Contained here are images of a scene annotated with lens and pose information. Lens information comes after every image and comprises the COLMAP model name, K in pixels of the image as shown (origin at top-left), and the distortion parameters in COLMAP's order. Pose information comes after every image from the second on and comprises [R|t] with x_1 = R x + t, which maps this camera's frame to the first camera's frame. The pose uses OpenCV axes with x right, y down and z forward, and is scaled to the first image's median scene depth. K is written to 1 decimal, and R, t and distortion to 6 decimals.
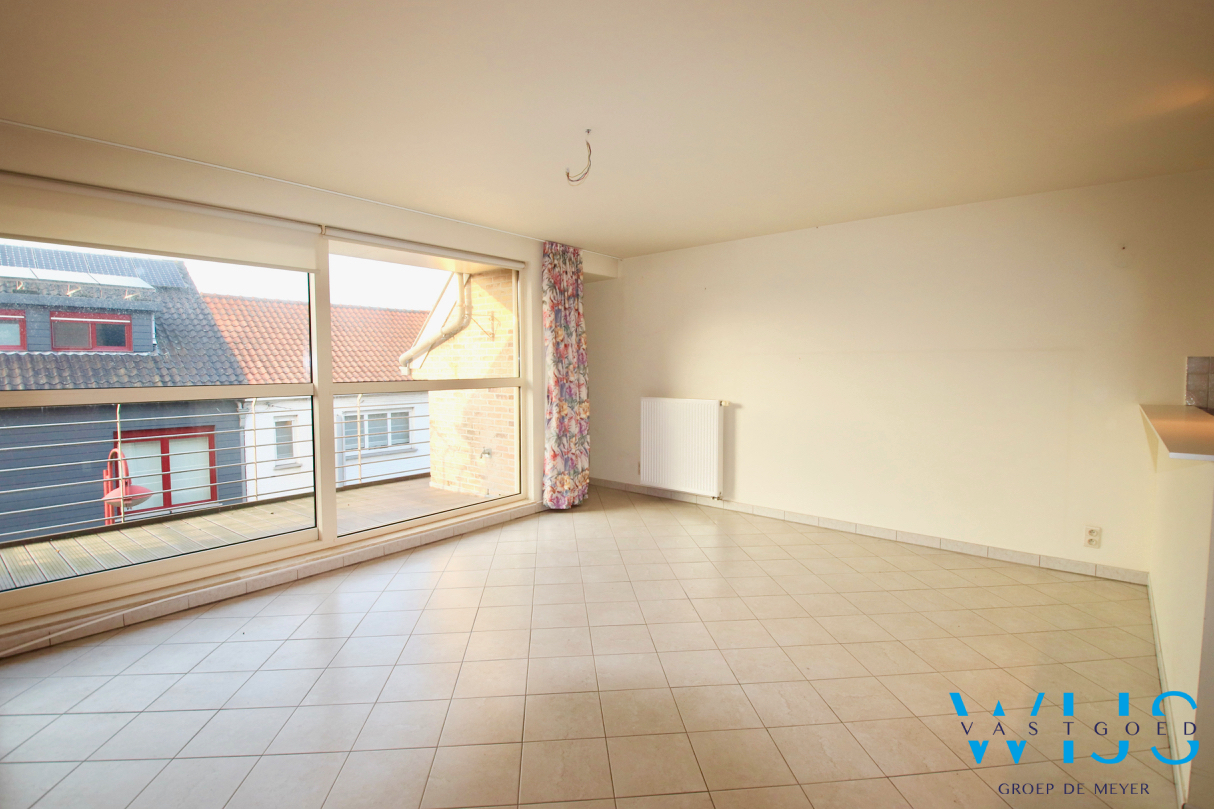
lens RADIAL K [[584.0, 0, 607.0], [0, 584.0, 404.5], [0, 0, 1]] dist [0.048679, -0.000163]
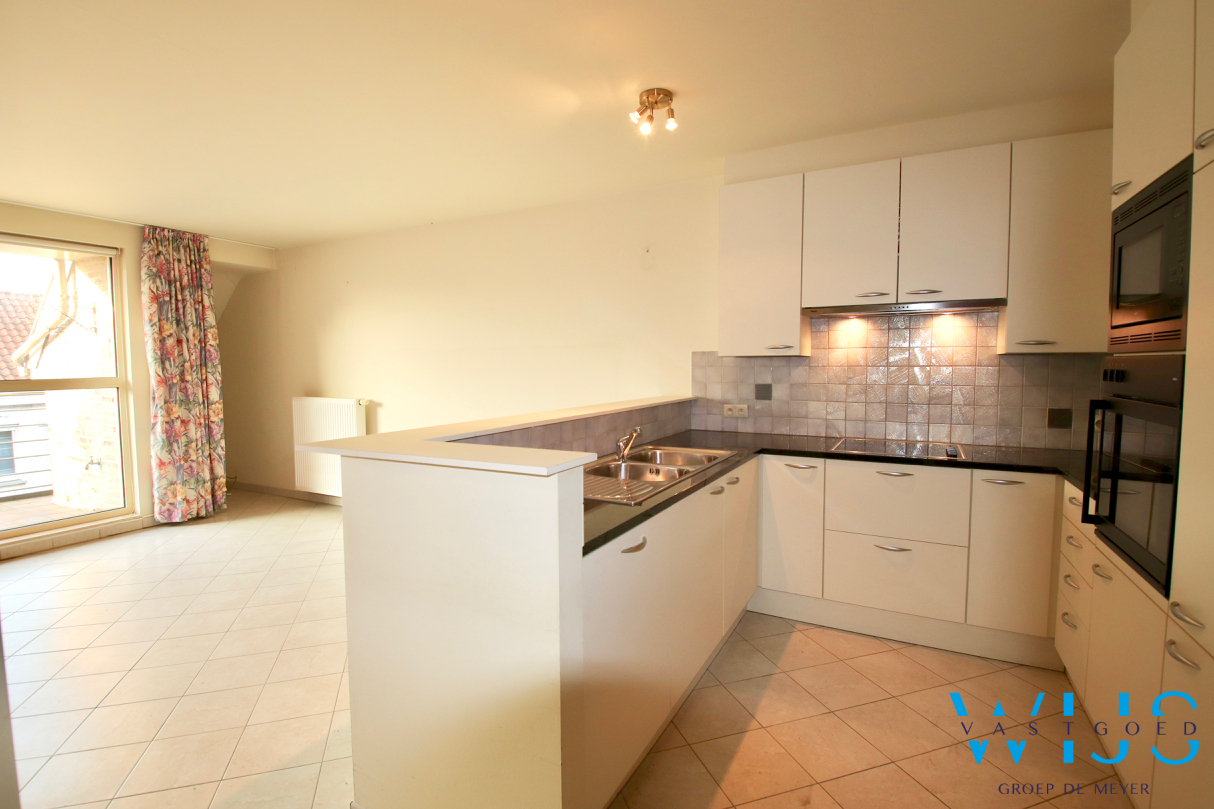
lens RADIAL K [[580.7, 0, 607.0], [0, 580.7, 404.5], [0, 0, 1]] dist [-0.014033, -0.000390]
pose [[0.975341, -0.018455, 0.219931, 0.381453], [0.018379, 0.999828, 0.002389, 0.006950], [-0.219937, 0.001712, 0.975512, -0.014250]]
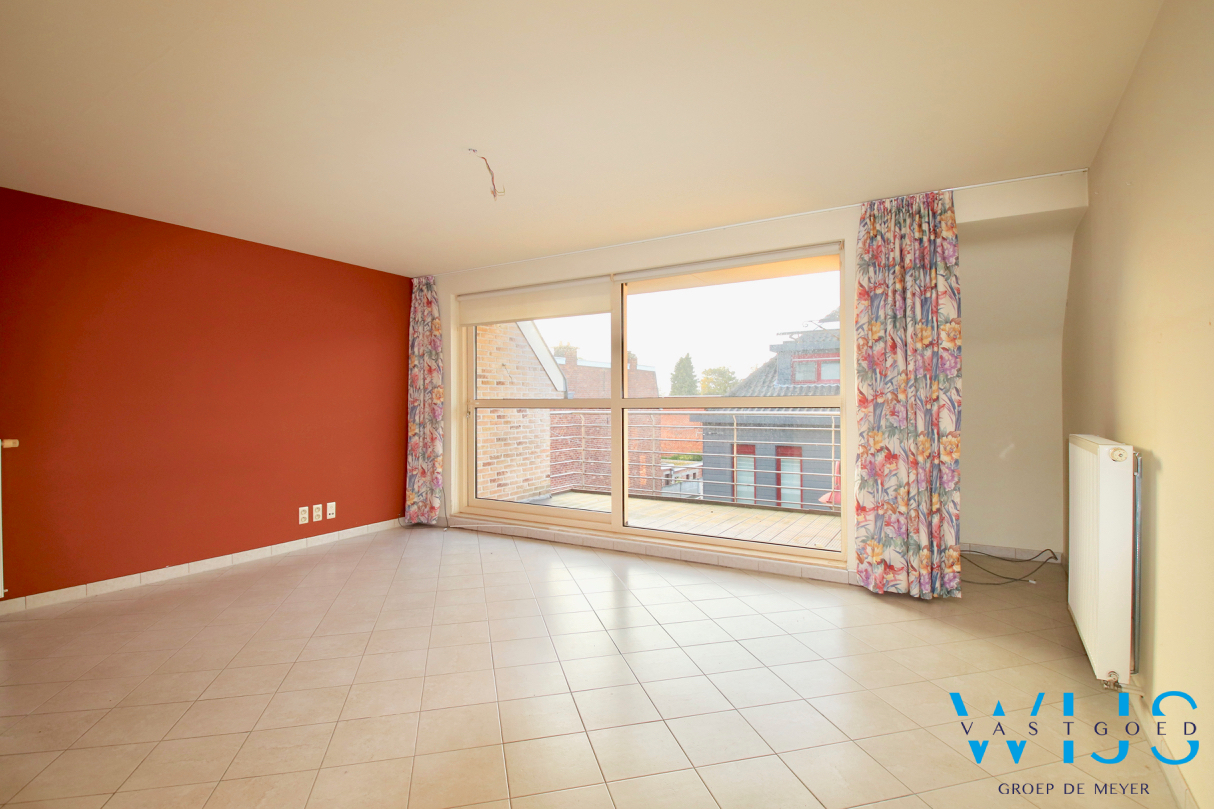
lens RADIAL K [[566.2, 0, 603.4], [0, 566.2, 393.9], [0, 0, 1]] dist [-0.002071, -0.000389]
pose [[0.152963, -0.003682, -0.988225, 0.518204], [-0.056109, 0.998348, -0.012404, -0.021014], [0.986638, 0.057345, 0.152504, 0.586436]]
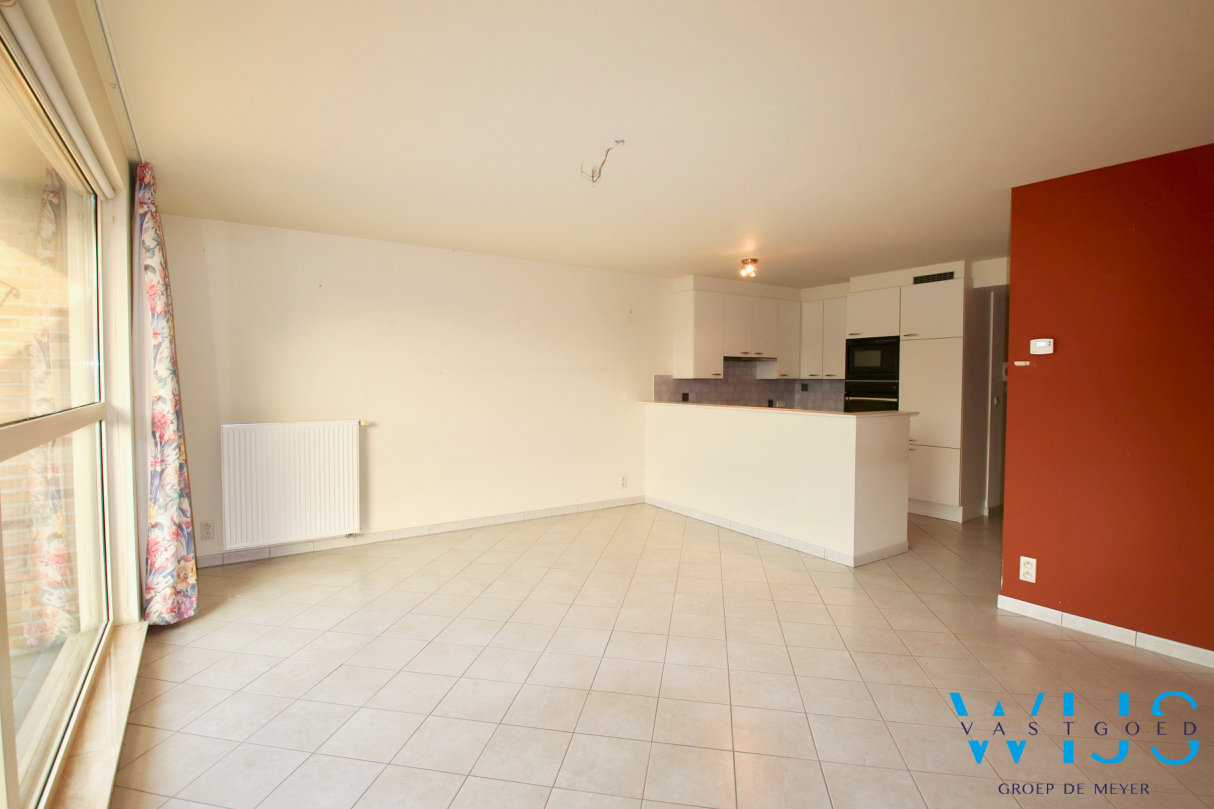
lens RADIAL K [[566.2, 0, 603.4], [0, 566.2, 393.9], [0, 0, 1]] dist [-0.002071, -0.000389]
pose [[0.276924, -0.024954, 0.960568, -0.508586], [0.058917, 0.998223, 0.008947, -0.030867], [-0.959084, 0.054116, 0.277902, 0.418833]]
